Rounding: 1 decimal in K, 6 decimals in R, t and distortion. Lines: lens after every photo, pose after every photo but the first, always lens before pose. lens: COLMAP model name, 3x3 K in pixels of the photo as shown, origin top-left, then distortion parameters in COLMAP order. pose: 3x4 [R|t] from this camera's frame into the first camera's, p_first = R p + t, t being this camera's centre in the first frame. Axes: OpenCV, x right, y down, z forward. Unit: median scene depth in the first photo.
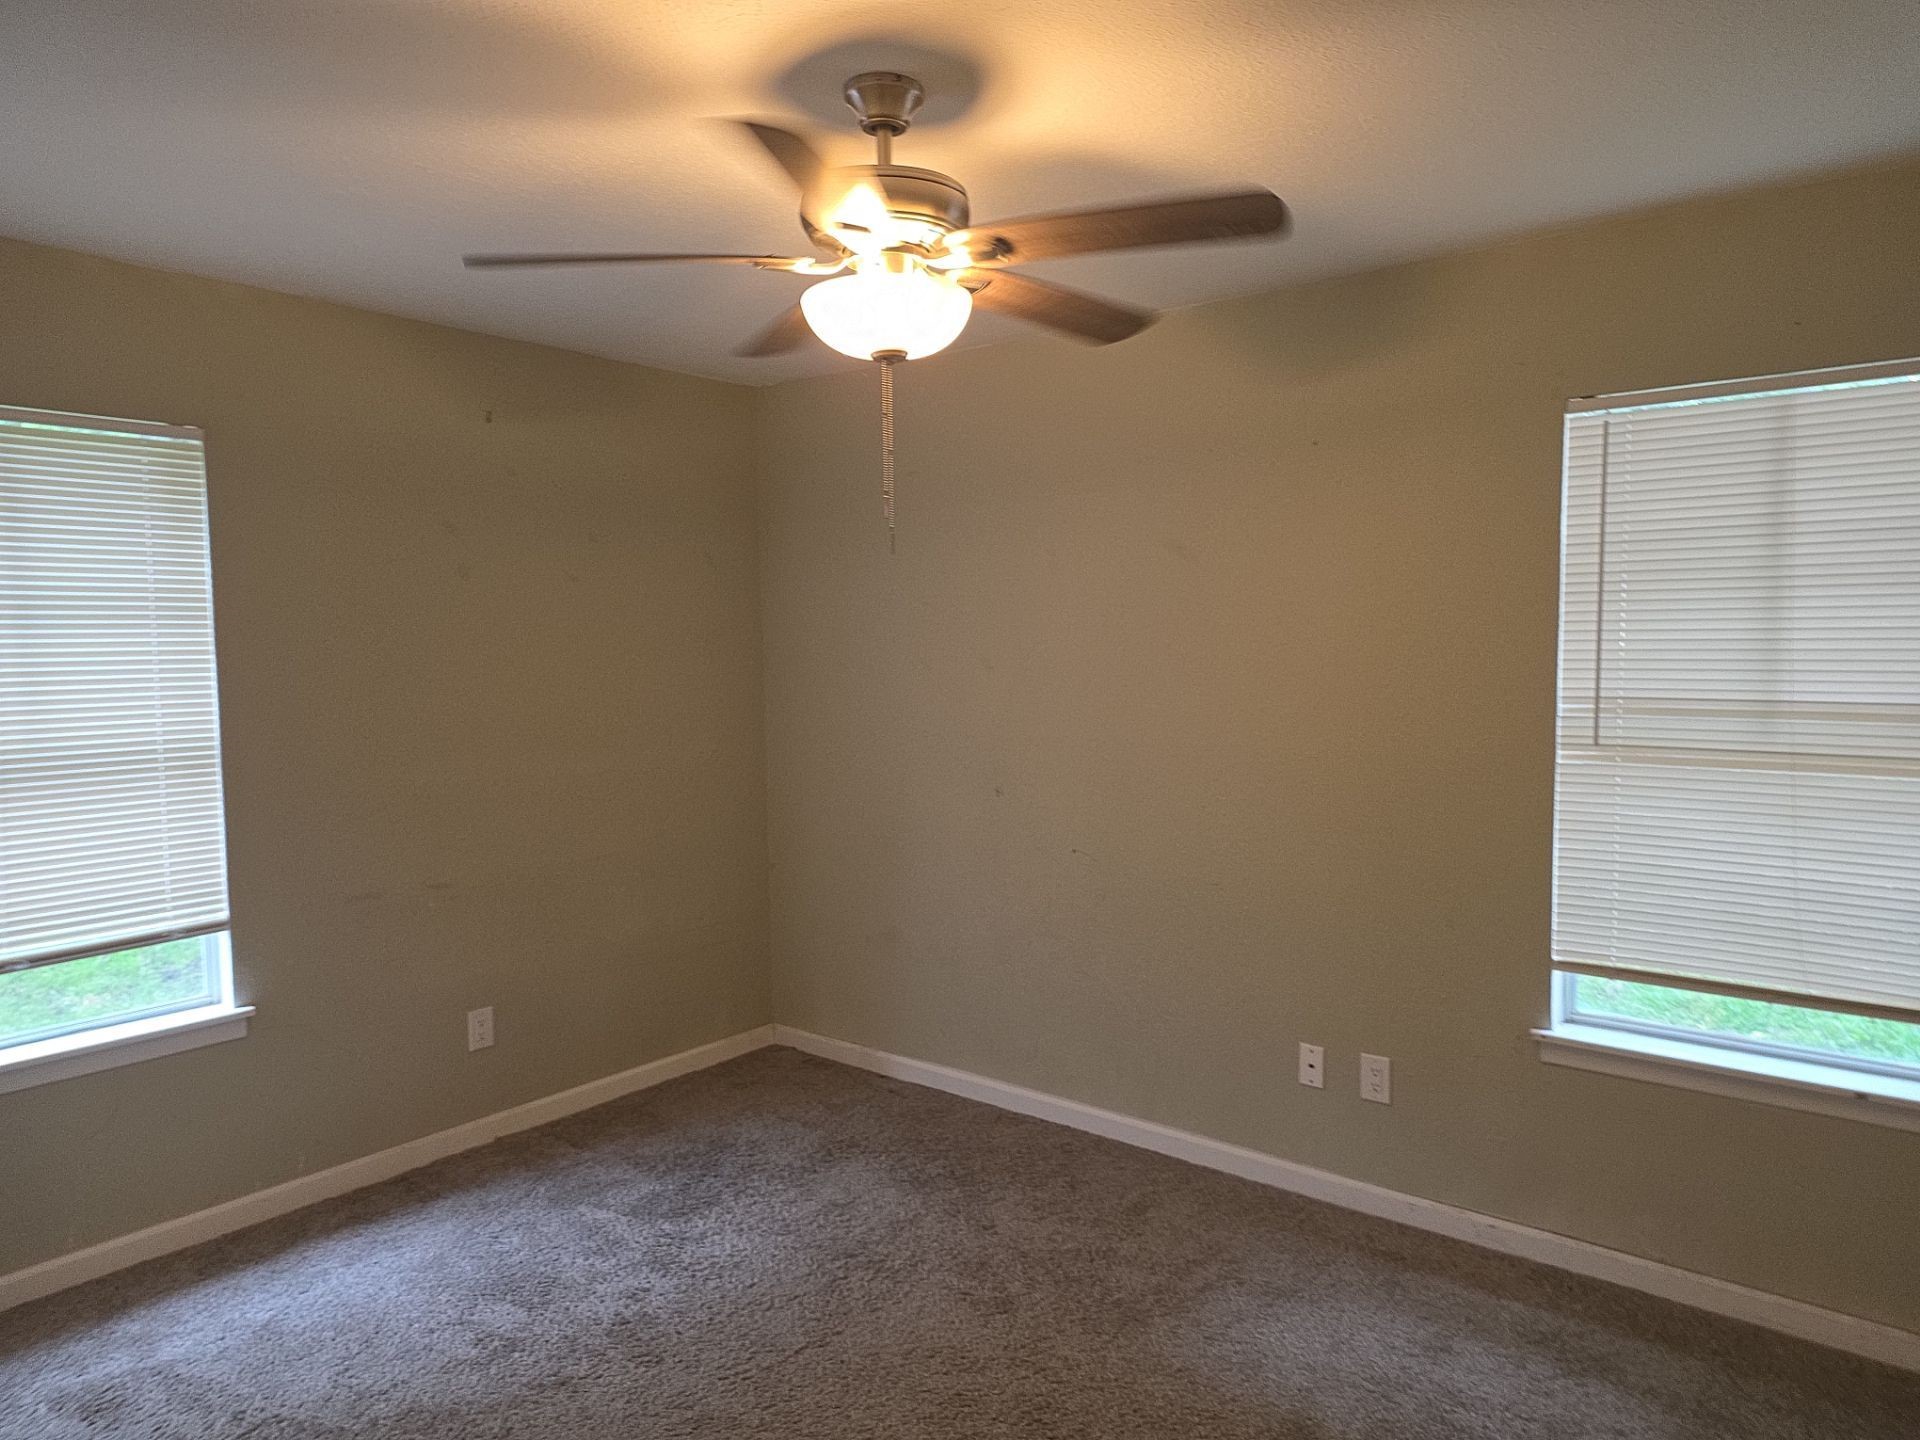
lens RADIAL K [[1278.5, 0, 991.2], [0, 1278.5, 724.1], [0, 0, 1]] dist [0.067247, -0.059381]
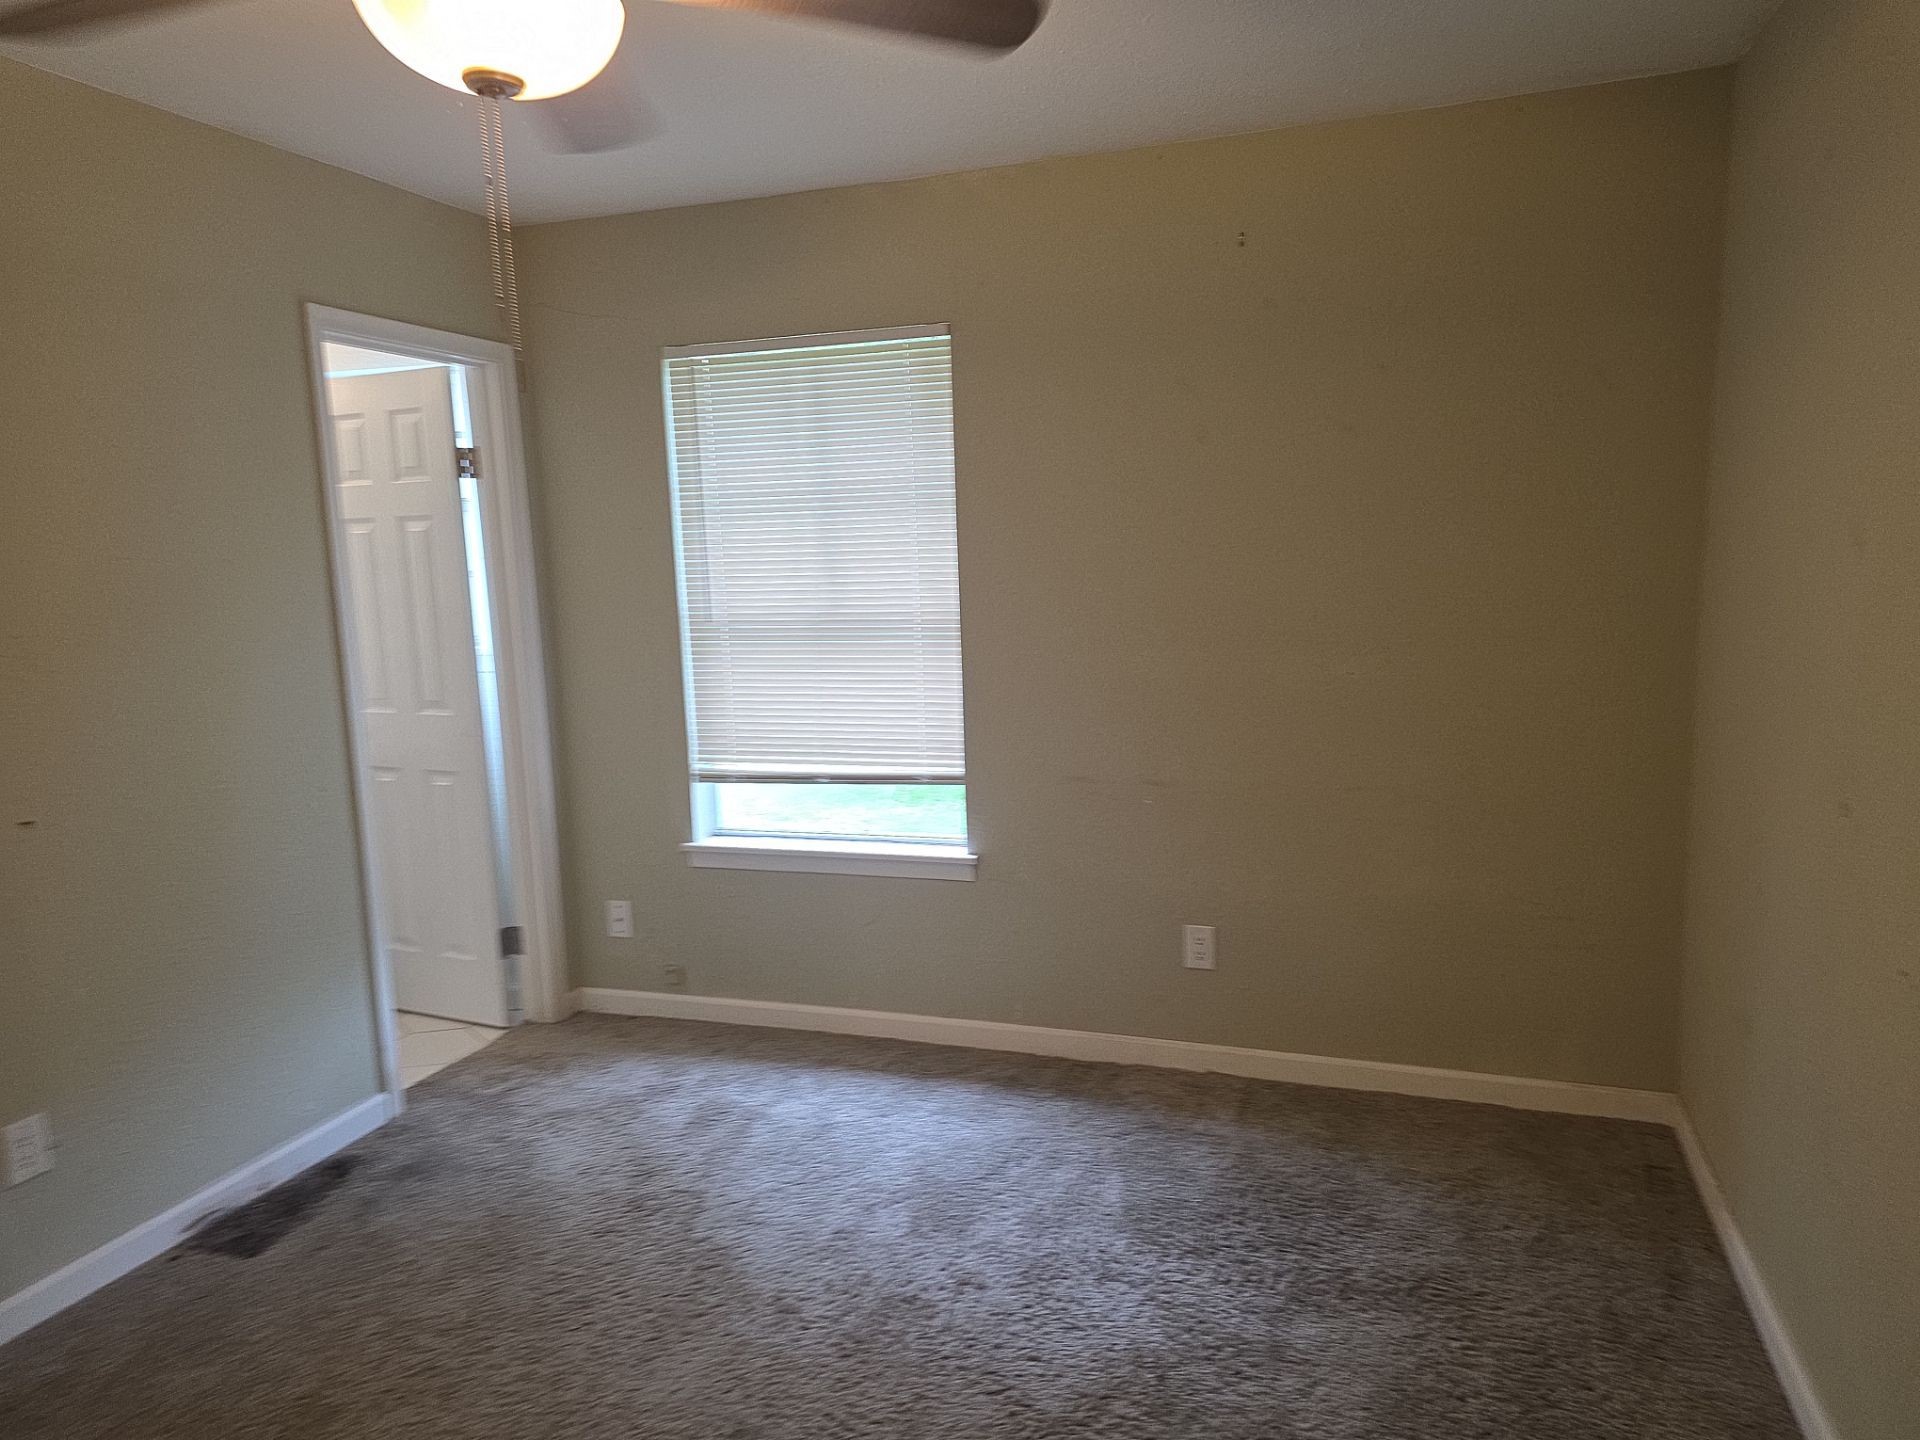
lens RADIAL K [[1270.7, 0, 943.7], [0, 1270.7, 723.0], [0, 0, 1]] dist [0.069002, -0.054584]
pose [[0.324205, 0.134048, -0.936441, 0.413151], [-0.031624, 0.990892, 0.130894, -0.034634], [0.945458, -0.012822, 0.325492, 0.624342]]
